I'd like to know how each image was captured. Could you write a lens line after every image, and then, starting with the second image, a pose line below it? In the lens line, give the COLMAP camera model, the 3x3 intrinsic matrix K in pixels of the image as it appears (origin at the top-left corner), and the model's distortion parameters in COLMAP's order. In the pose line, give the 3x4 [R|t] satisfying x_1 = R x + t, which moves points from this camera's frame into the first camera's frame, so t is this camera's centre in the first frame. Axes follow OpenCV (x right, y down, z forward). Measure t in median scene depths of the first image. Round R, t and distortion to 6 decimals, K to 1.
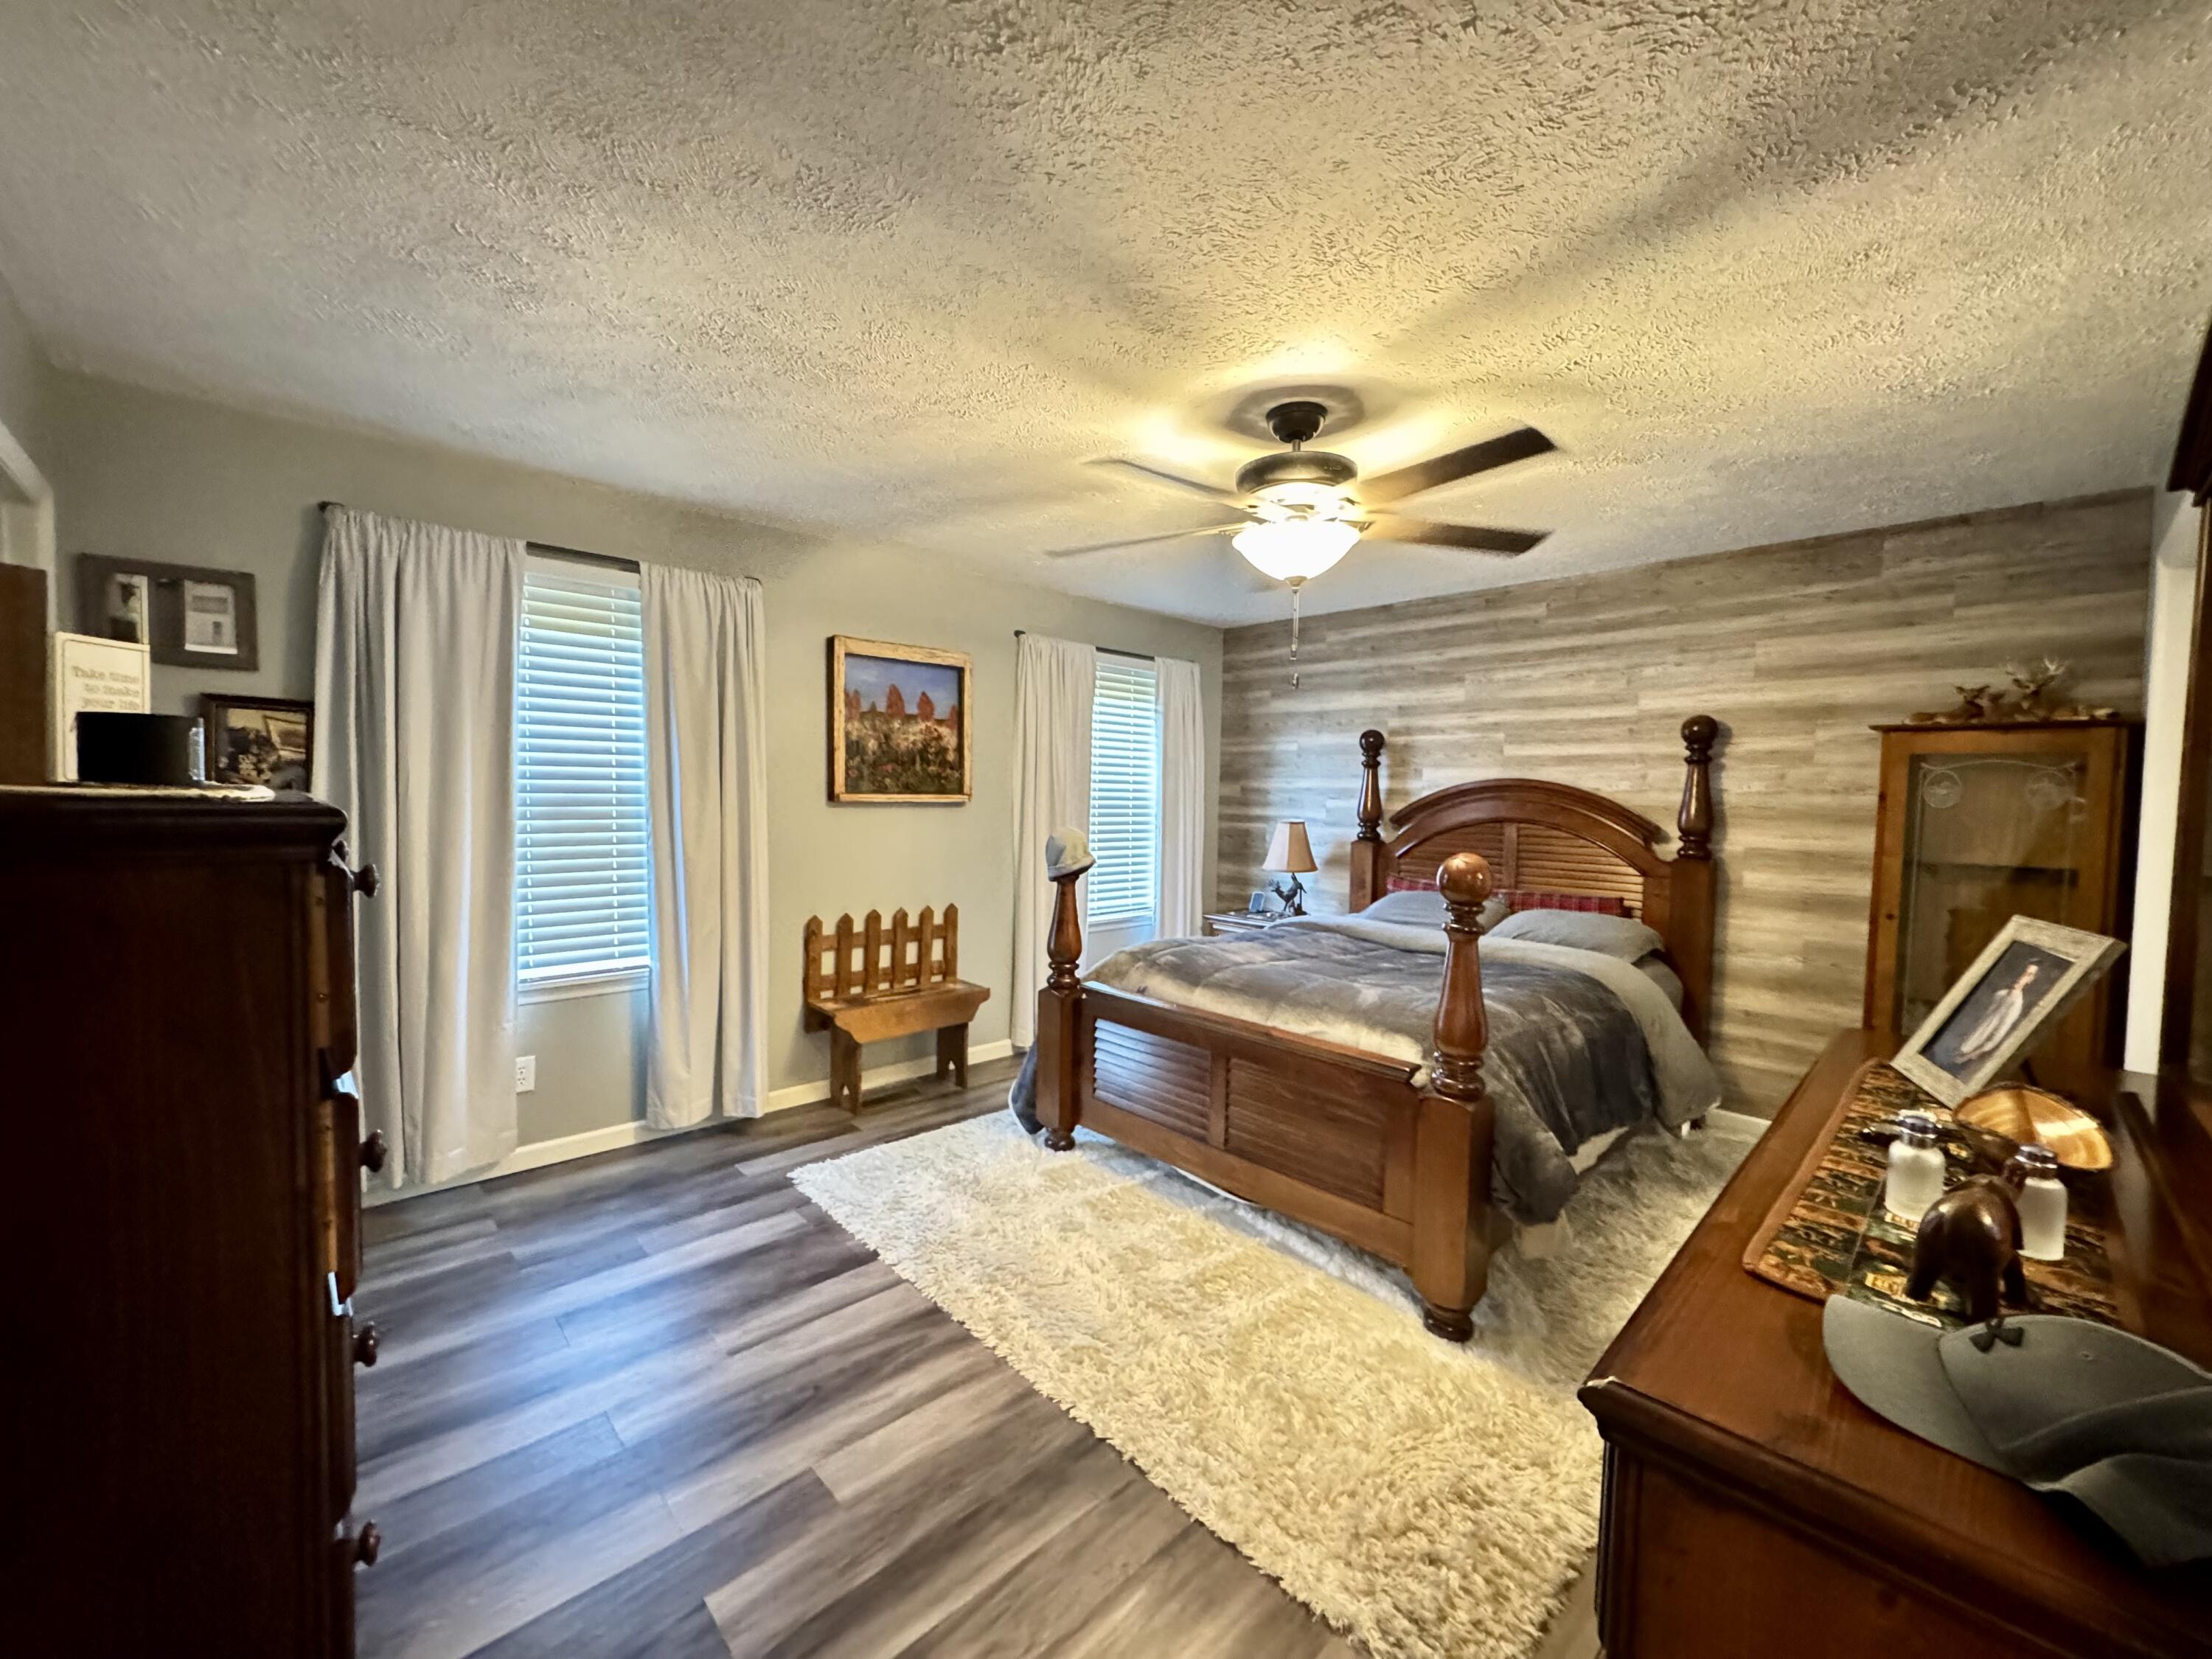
lens RADIAL K [[890.9, 0, 1105.3], [0, 890.9, 832.7], [0, 0, 1]] dist [-0.002458, 0.000155]
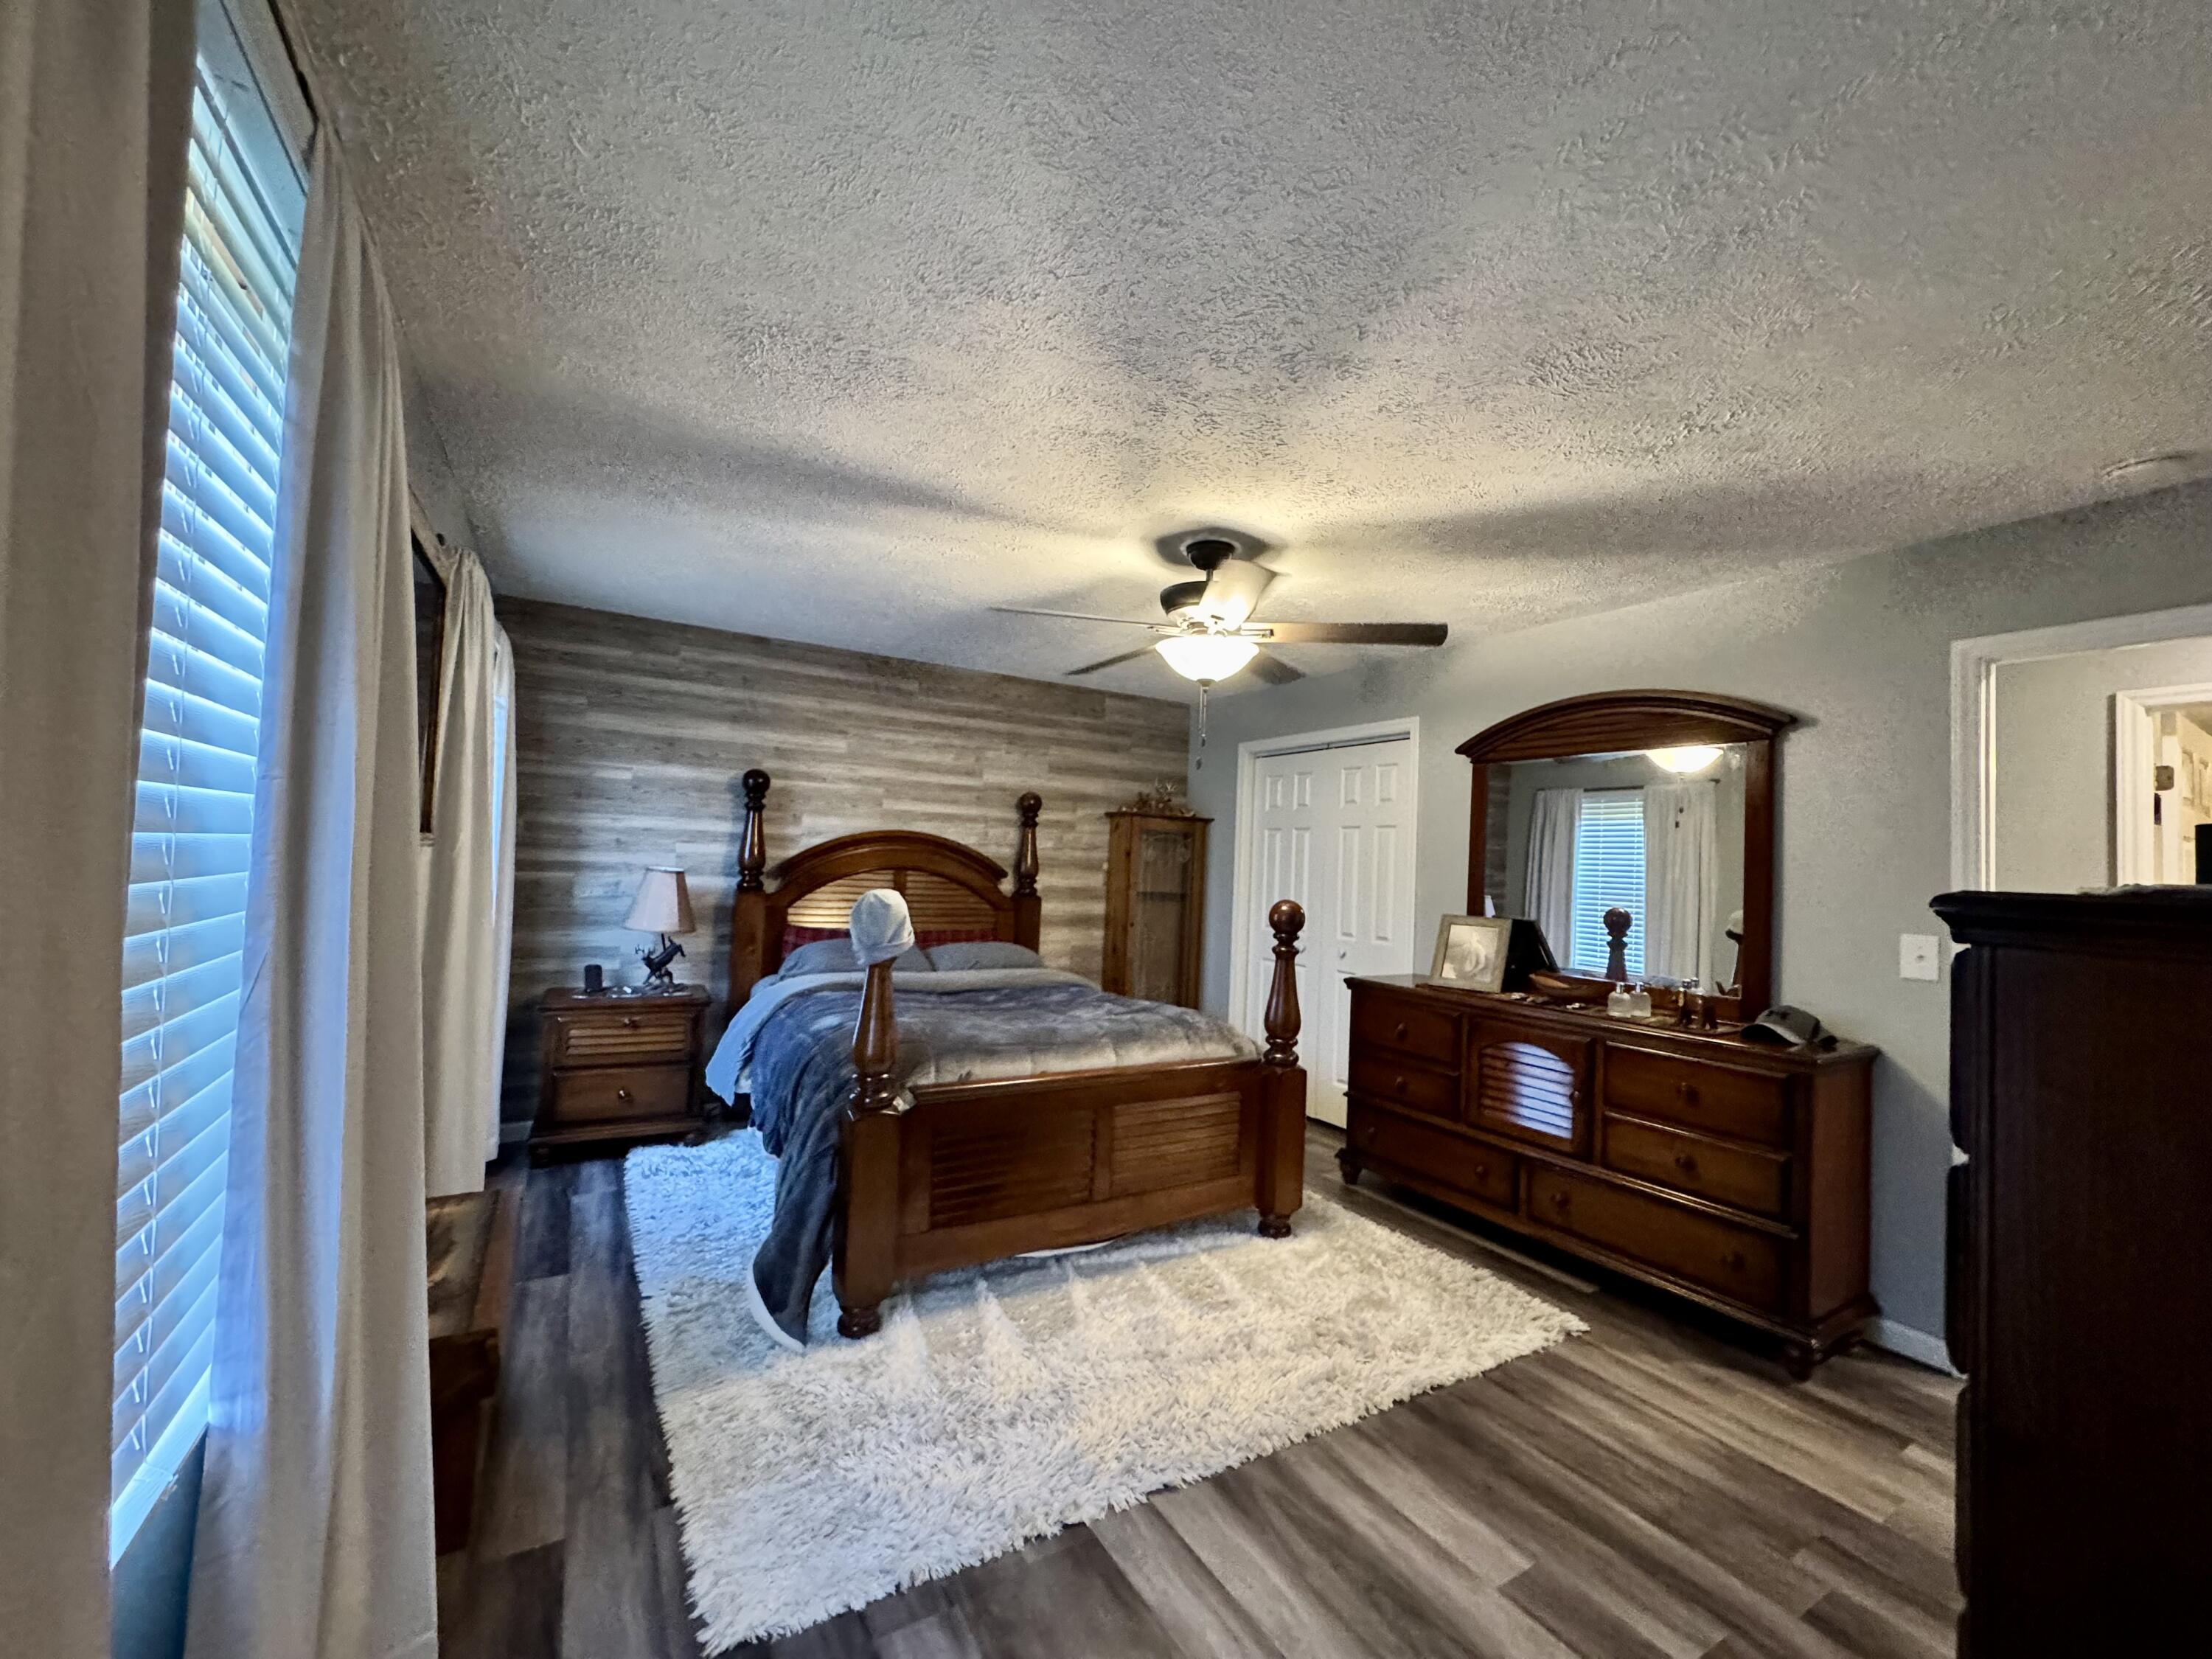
lens RADIAL K [[890.9, 0, 1100.0], [0, 890.9, 833.8], [0, 0, 1]] dist [-0.002458, 0.000155]
pose [[0.207542, 0.023478, 0.977944, -0.630565], [0.006529, 0.999656, -0.025384, -0.028596], [-0.978204, 0.011653, 0.207317, 0.562380]]
